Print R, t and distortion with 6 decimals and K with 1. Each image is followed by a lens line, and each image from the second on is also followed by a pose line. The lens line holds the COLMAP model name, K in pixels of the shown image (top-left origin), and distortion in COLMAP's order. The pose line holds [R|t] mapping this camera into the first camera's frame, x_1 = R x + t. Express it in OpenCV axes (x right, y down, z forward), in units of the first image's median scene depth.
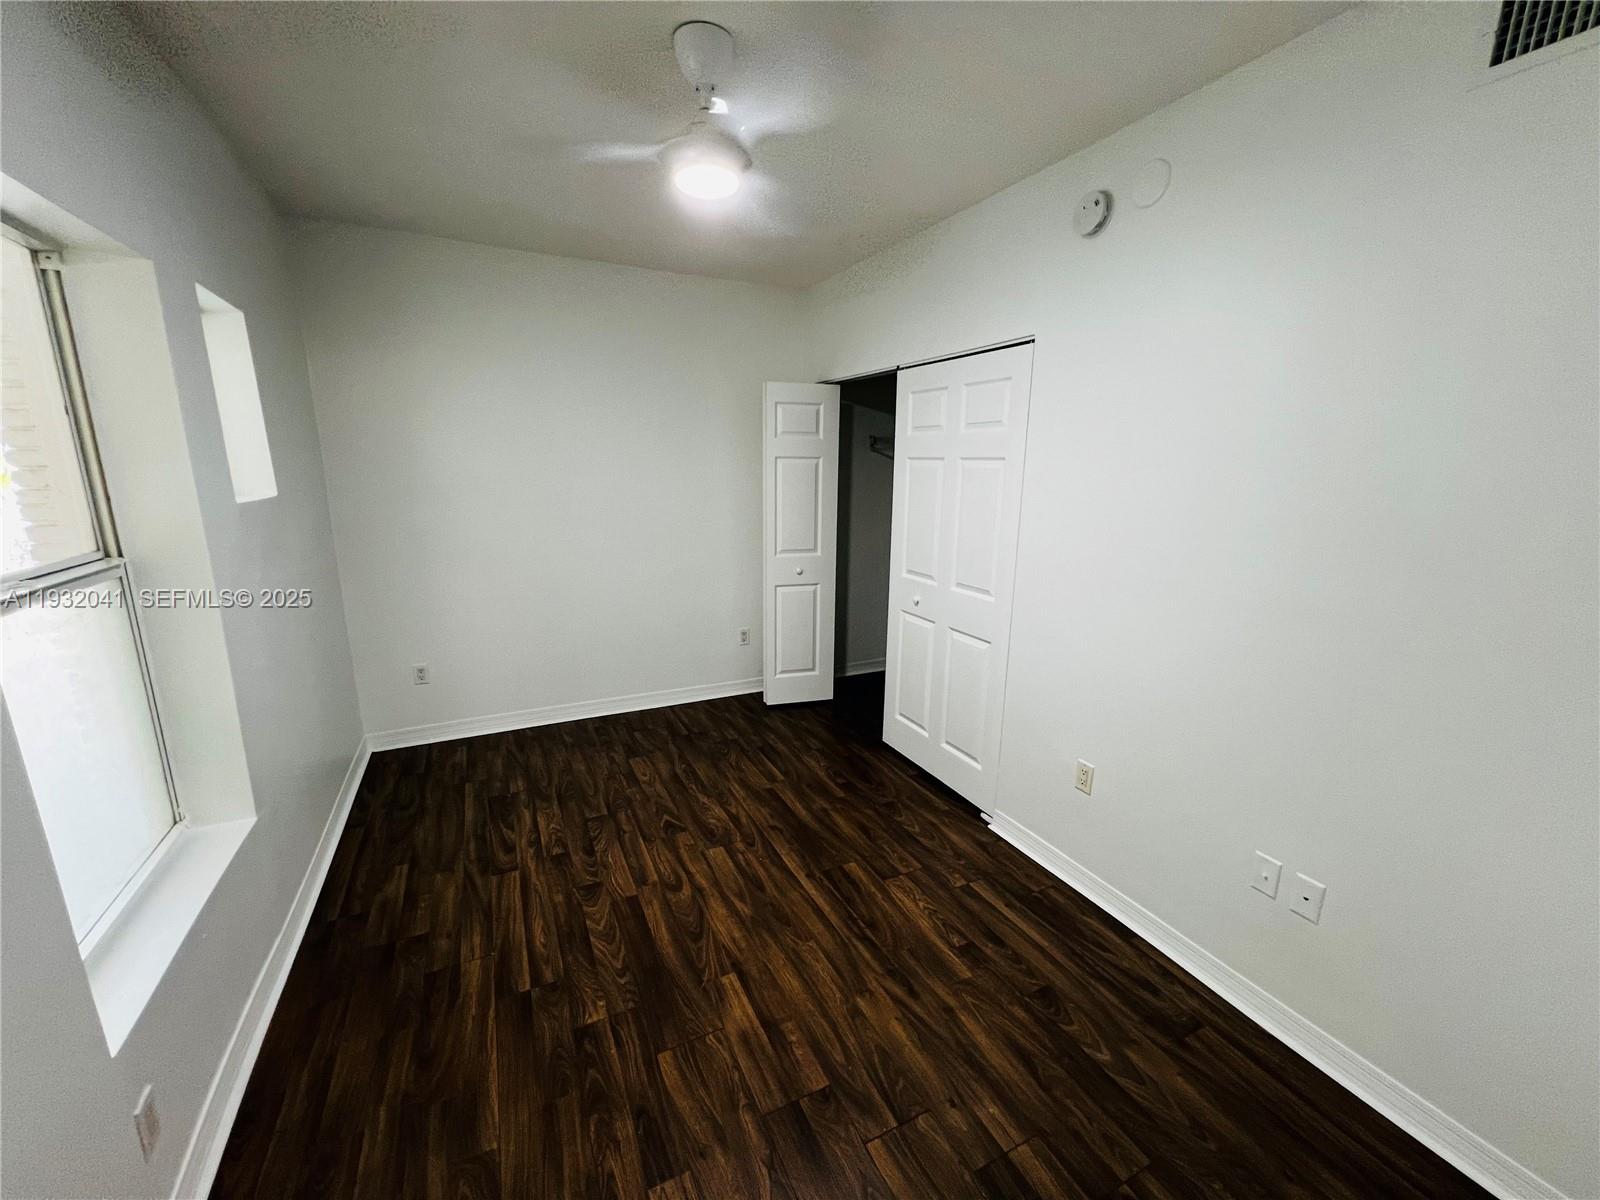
lens RADIAL K [[638.7, 0, 795.6], [0, 638.7, 601.7], [0, 0, 1]] dist [-0.001103, 0.000682]
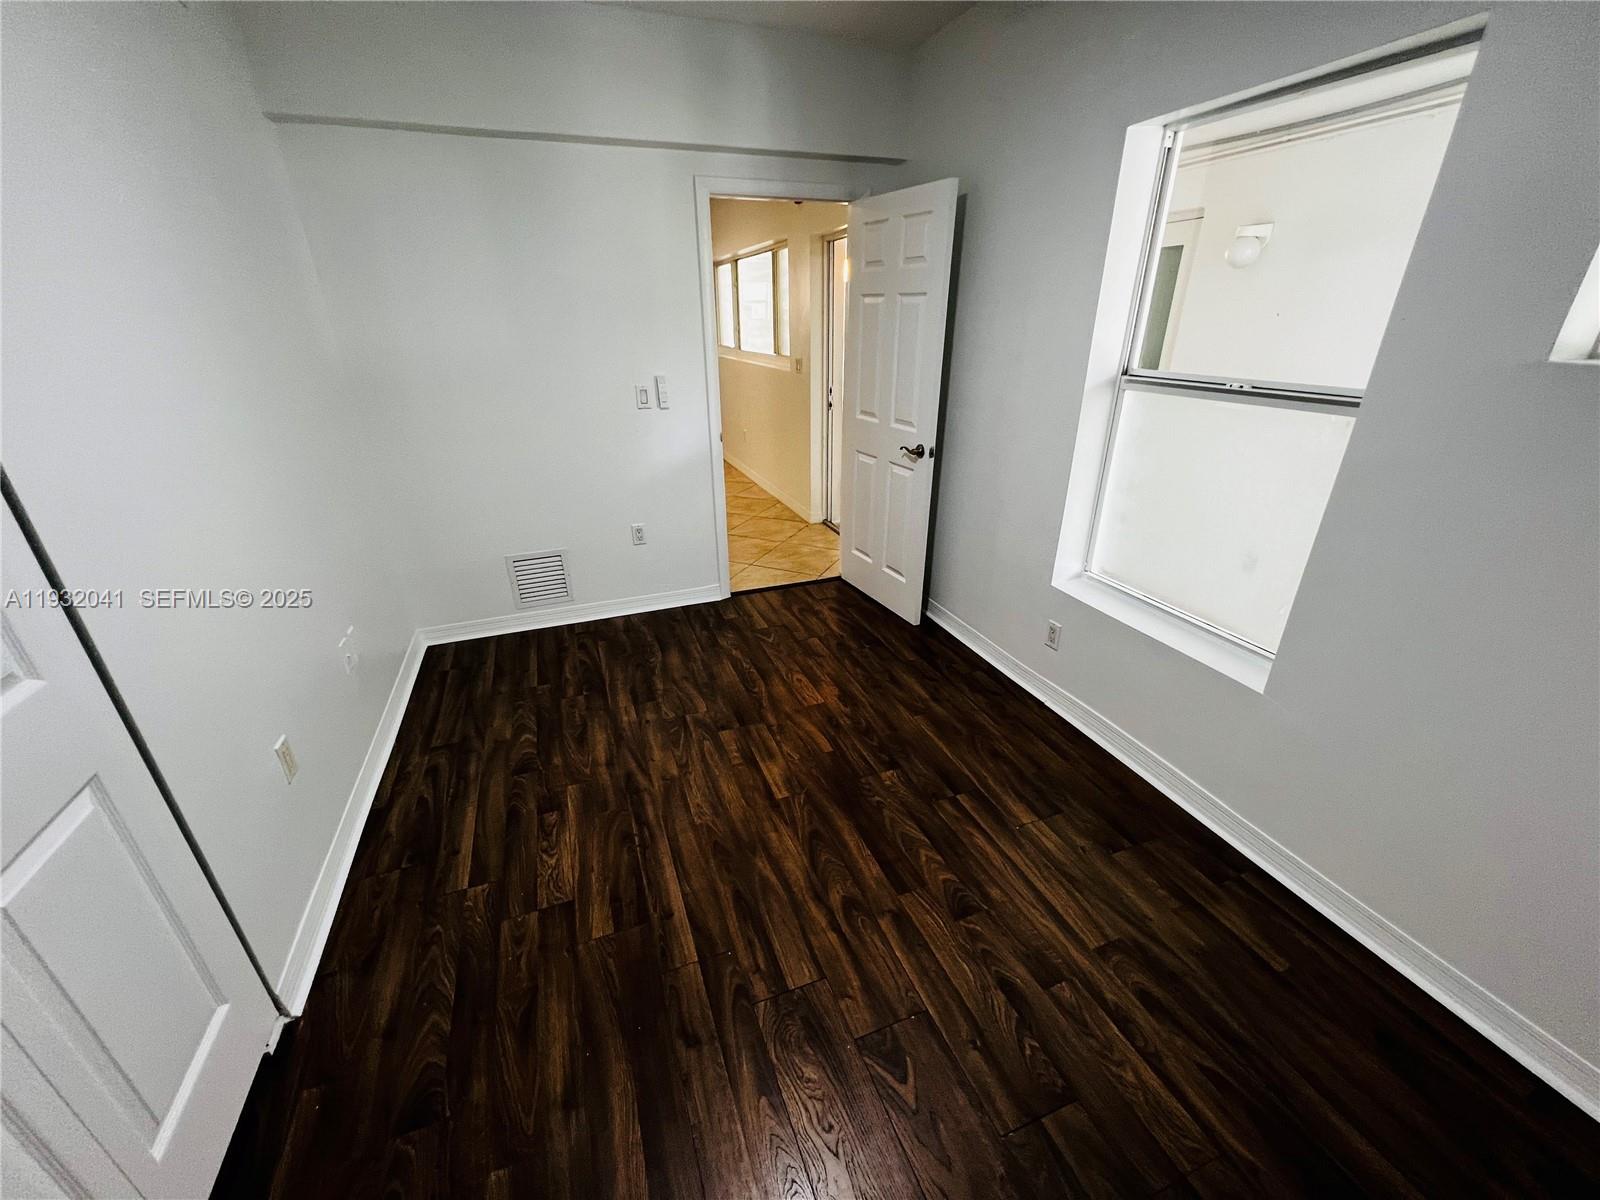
lens RADIAL K [[638.7, 0, 803.0], [0, 638.7, 602.5], [0, 0, 1]] dist [-0.001103, 0.000682]
pose [[-0.996490, -0.036757, 0.075208, -0.194158], [0.015667, 0.800668, 0.598903, -0.316939], [-0.082231, 0.597980, -0.797282, 1.539504]]
